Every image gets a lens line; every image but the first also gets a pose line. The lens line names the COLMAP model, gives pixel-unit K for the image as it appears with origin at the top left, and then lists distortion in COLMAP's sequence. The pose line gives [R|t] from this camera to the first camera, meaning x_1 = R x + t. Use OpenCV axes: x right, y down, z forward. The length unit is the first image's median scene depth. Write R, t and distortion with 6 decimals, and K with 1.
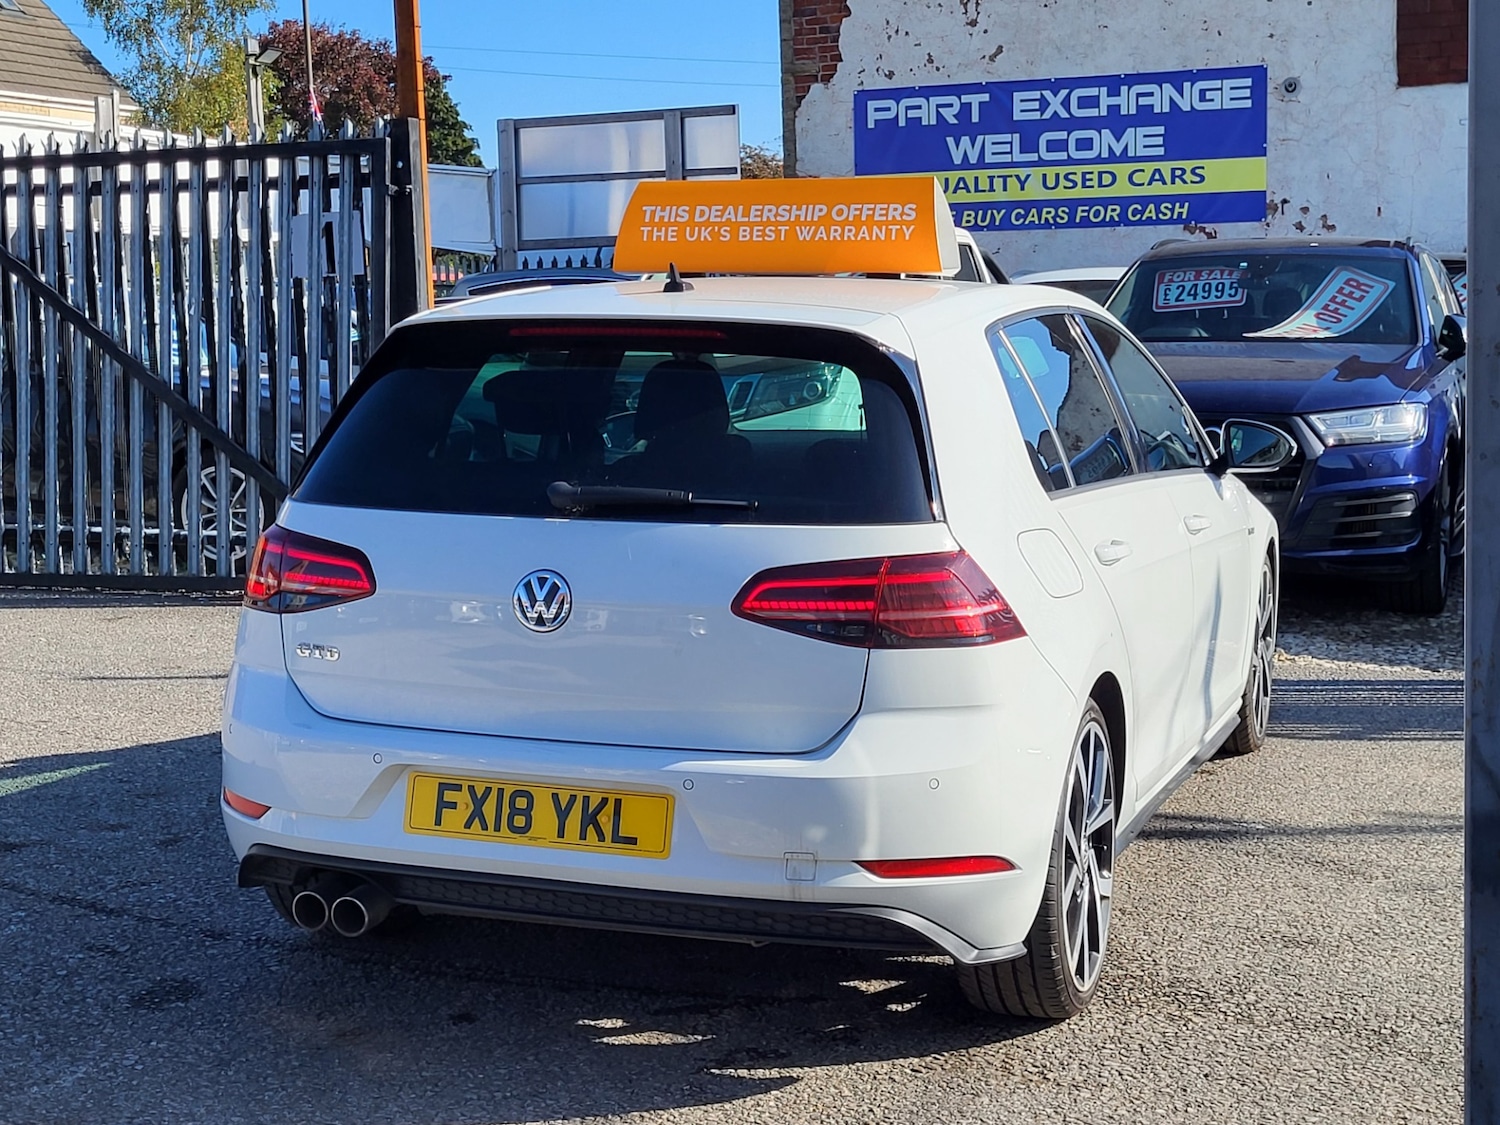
lens RADIAL K [[2176.3, 0, 750.0], [0, 2176.3, 562.5], [0, 0, 1]] dist [0.026147, -0.009661]
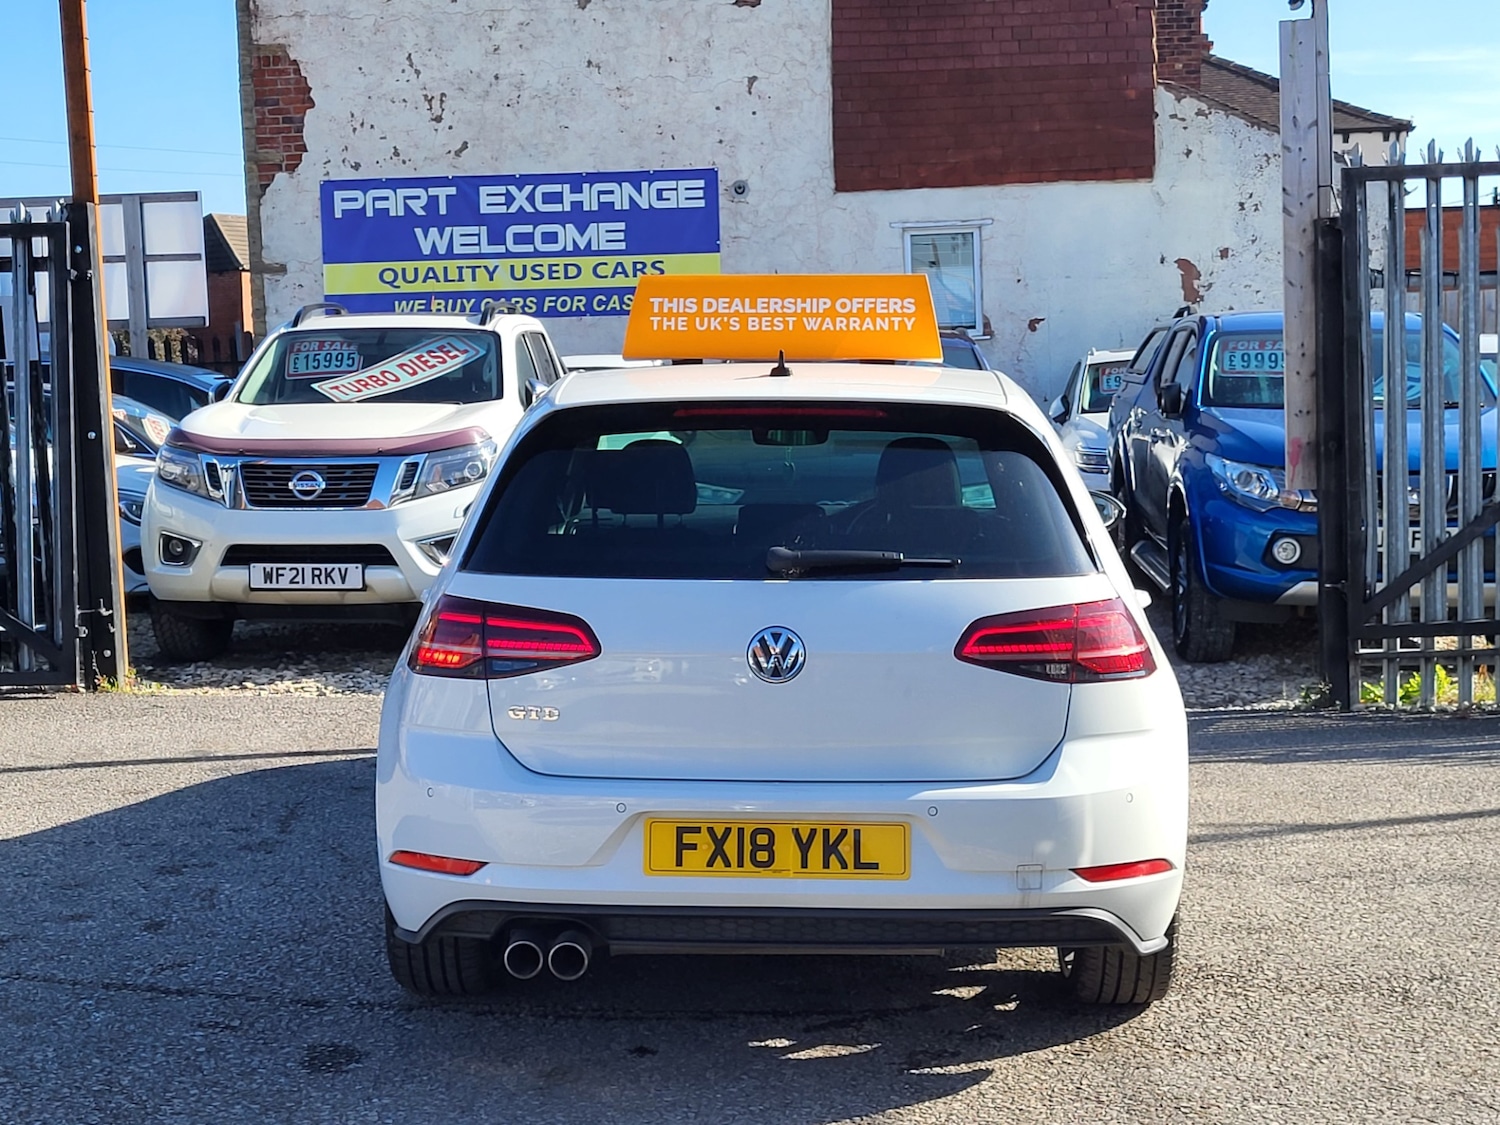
lens RADIAL K [[2149.6, 0, 750.6], [0, 2149.6, 555.4], [0, 0, 1]] dist [0.013435, 0.008174]
pose [[0.954809, -0.024942, 0.296170, -0.161436], [0.037258, 0.998657, -0.036011, 0.002338], [-0.294874, 0.045418, 0.954456, -0.014521]]
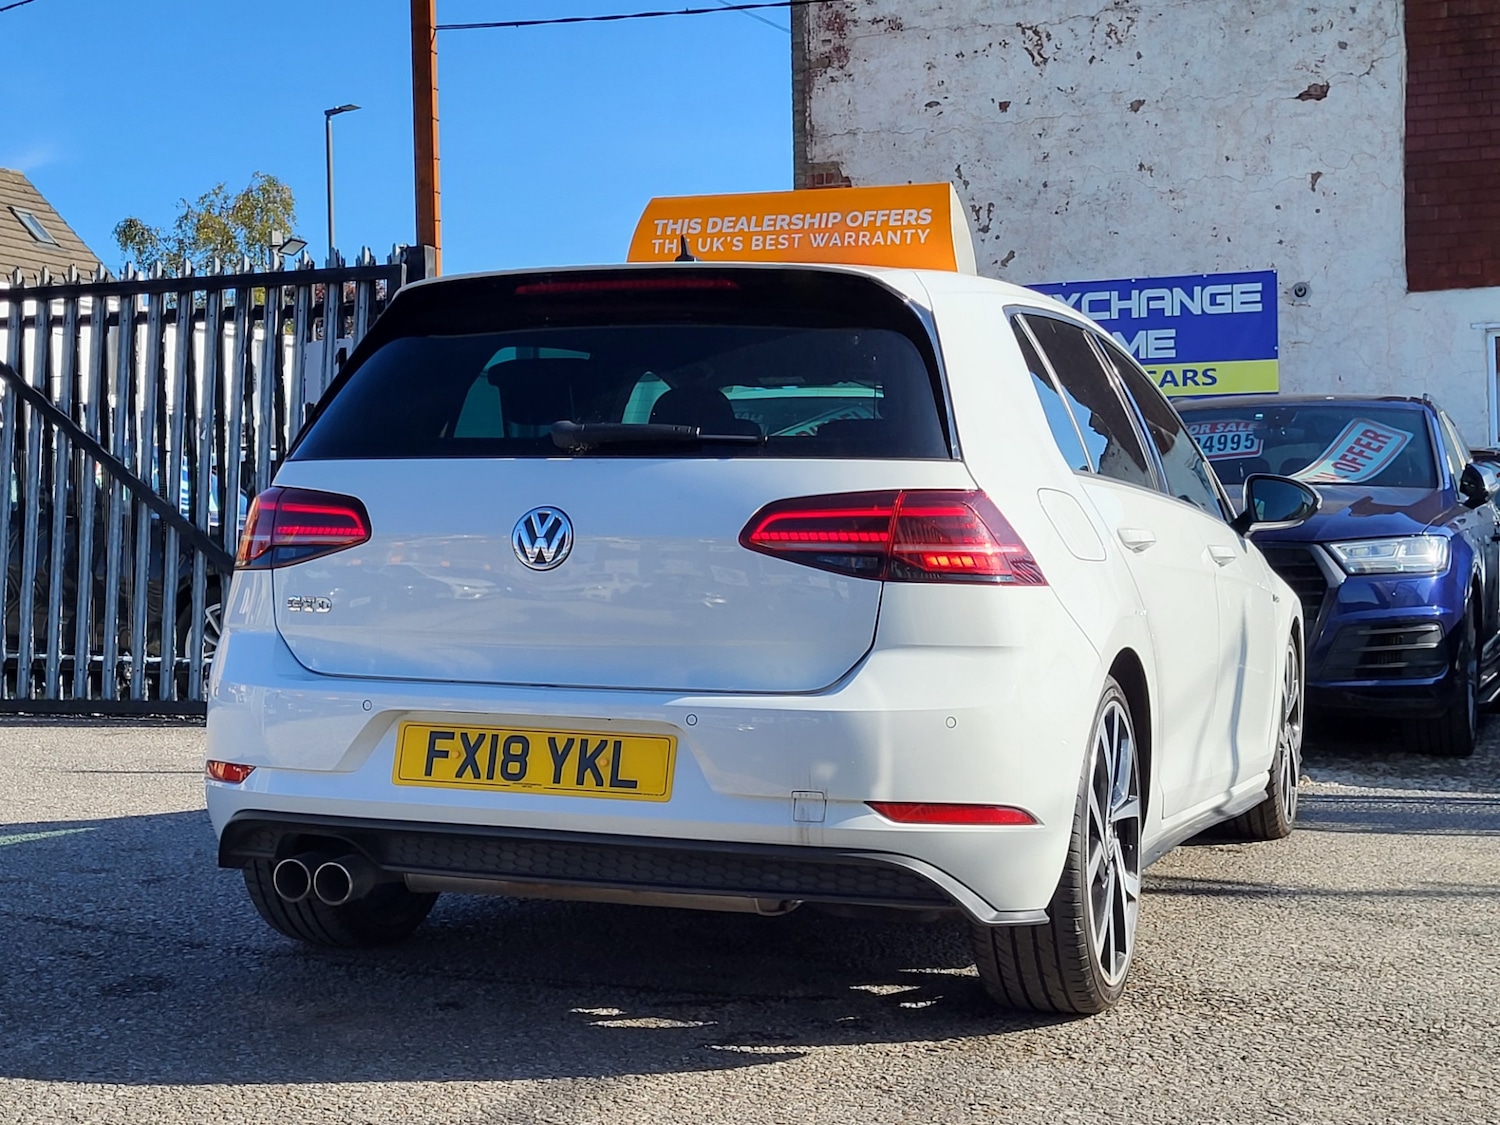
lens RADIAL K [[2182.8, 0, 723.9], [0, 2182.8, 535.2], [0, 0, 1]] dist [0.022394, 0.016058]
pose [[0.999795, 0.009763, -0.017733, 0.000672], [-0.011858, 0.992439, -0.122161, 0.050258], [0.016406, 0.122346, 0.992352, 0.015980]]
